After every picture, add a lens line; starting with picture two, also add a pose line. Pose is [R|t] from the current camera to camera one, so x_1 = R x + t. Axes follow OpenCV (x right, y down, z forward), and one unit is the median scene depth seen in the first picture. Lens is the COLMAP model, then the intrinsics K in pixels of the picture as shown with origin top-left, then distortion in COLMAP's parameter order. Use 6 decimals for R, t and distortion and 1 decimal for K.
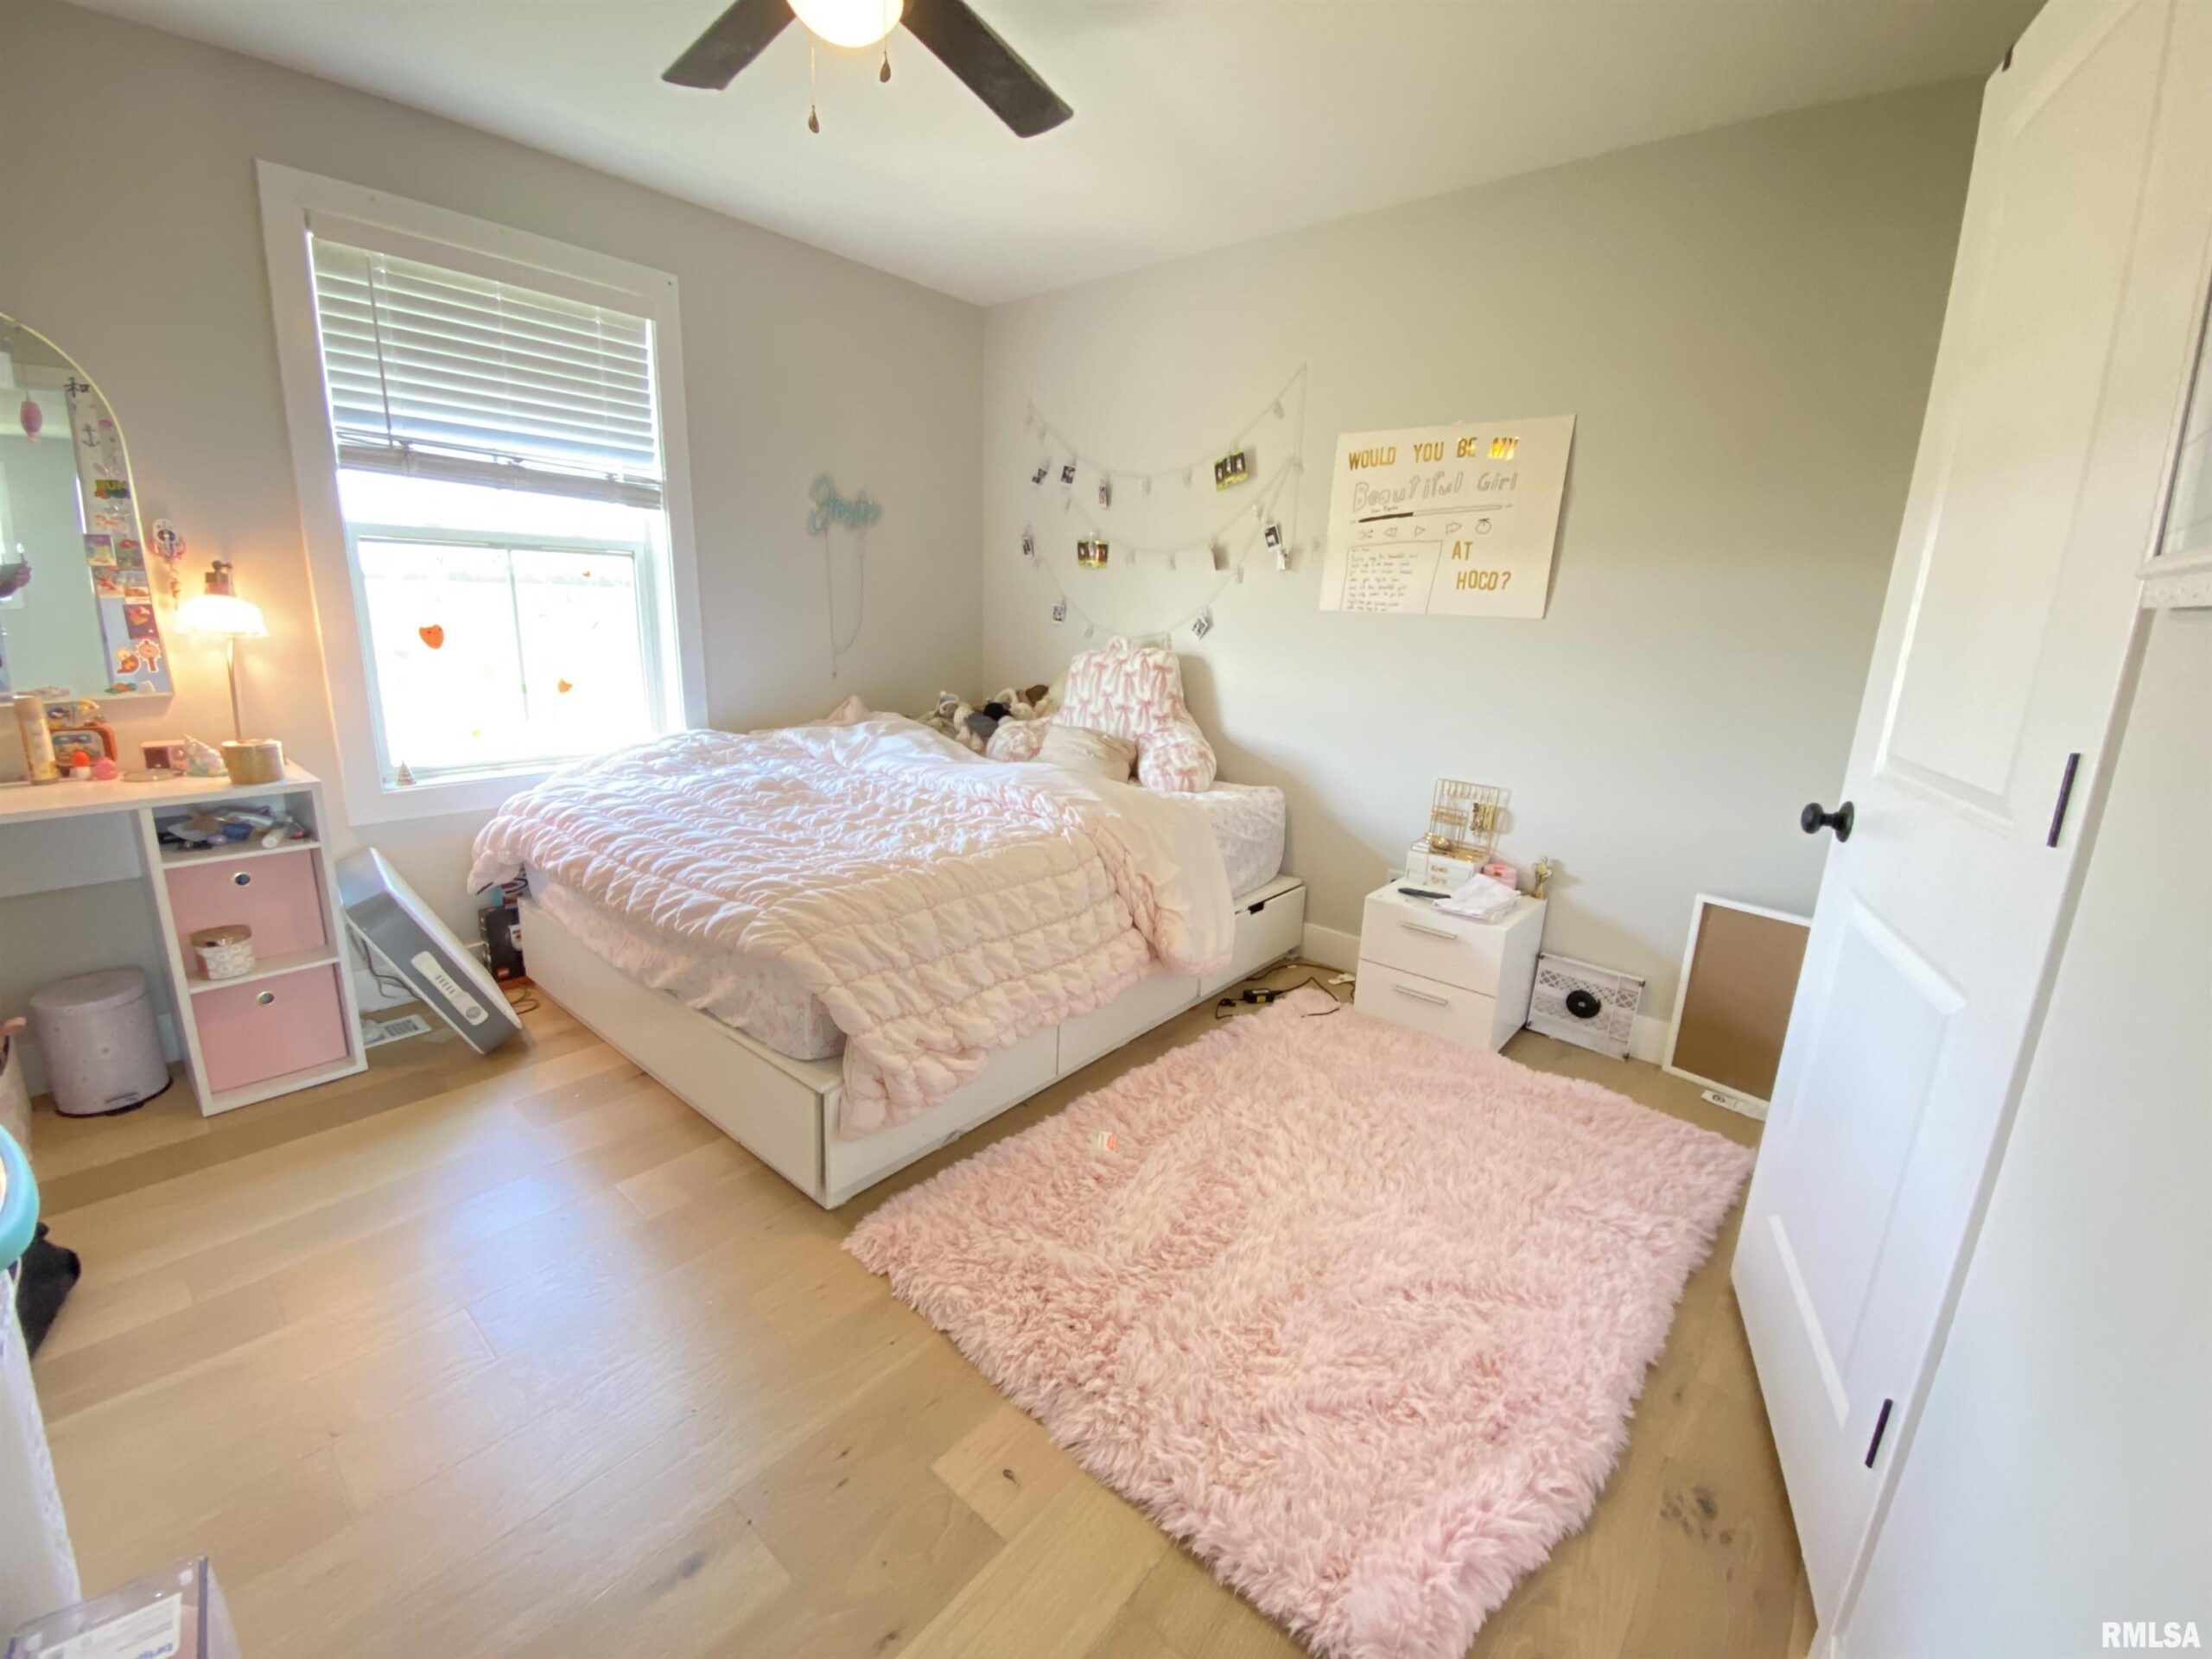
lens RADIAL K [[898.7, 0, 1085.7], [0, 898.7, 822.3], [0, 0, 1]] dist [0.016340, -0.019642]
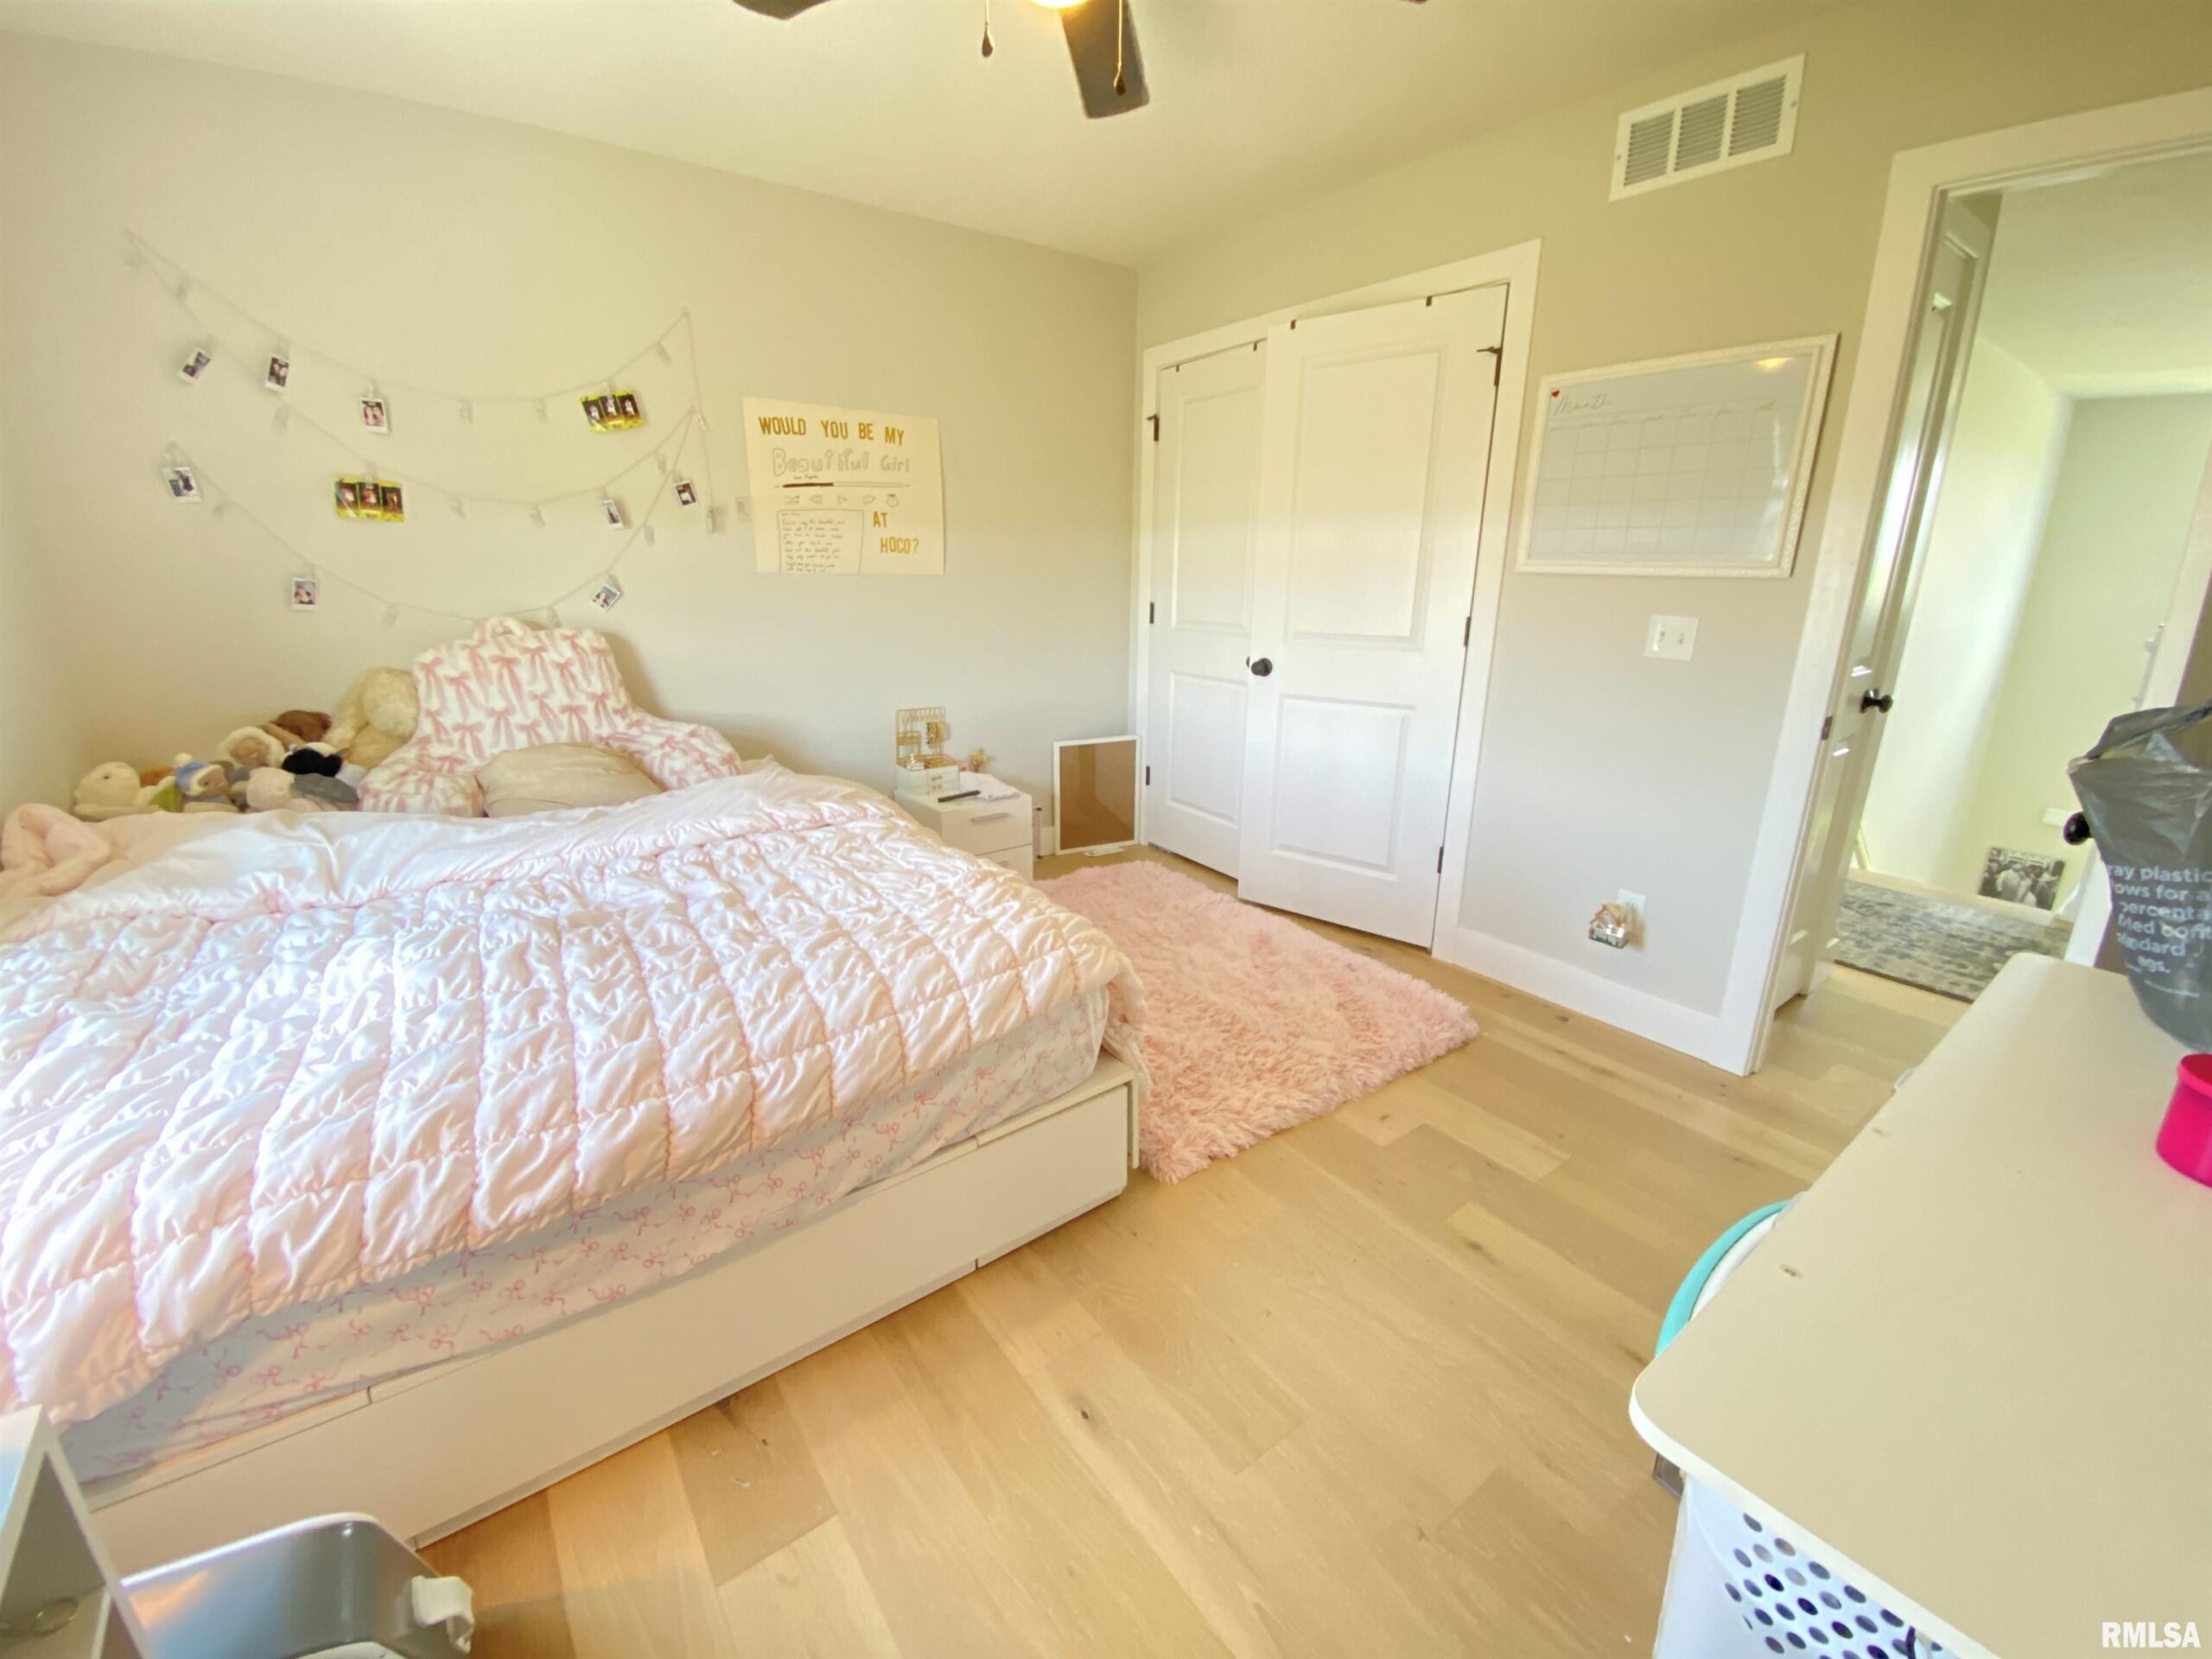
lens RADIAL K [[898.7, 0, 1085.7], [0, 898.7, 822.3], [0, 0, 1]] dist [0.016340, -0.019642]
pose [[0.222765, -0.304085, 0.926234, -0.684342], [0.227001, 0.940171, 0.254065, -0.147659], [-0.948075, 0.153659, 0.278464, 0.418743]]
